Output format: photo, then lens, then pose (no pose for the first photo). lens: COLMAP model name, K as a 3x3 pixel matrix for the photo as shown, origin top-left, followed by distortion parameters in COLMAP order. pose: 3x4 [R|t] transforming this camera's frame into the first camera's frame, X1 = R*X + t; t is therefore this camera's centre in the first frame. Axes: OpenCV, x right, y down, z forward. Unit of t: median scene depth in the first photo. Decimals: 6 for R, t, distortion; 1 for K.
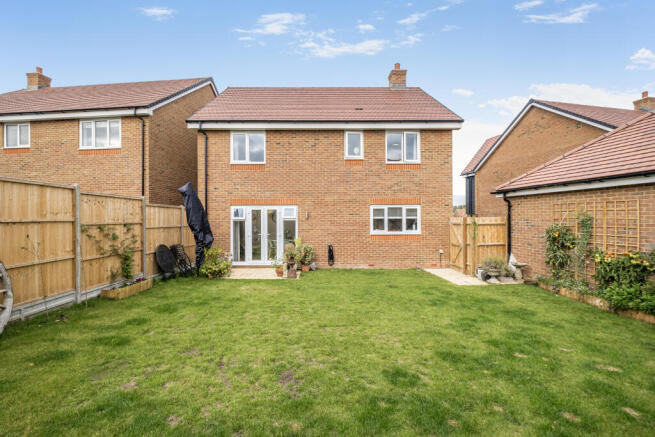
lens RADIAL K [[284.0, 0, 327.5], [0, 284.0, 218.5], [0, 0, 1]] dist [0.000370, 0.000048]
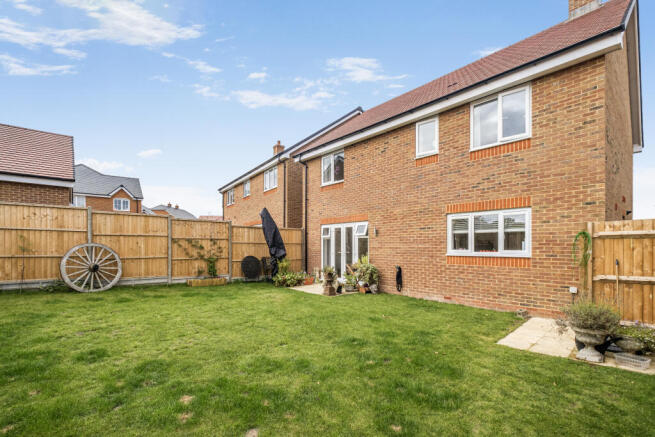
lens RADIAL K [[295.5, 0, 327.0], [0, 295.5, 248.3], [0, 0, 1]] dist [0.000074, -0.000074]
pose [[0.645323, 0.008863, -0.763859, 0.537555], [-0.000888, 0.999941, 0.010852, 0.031021], [0.763910, -0.006325, 0.645292, 0.284417]]
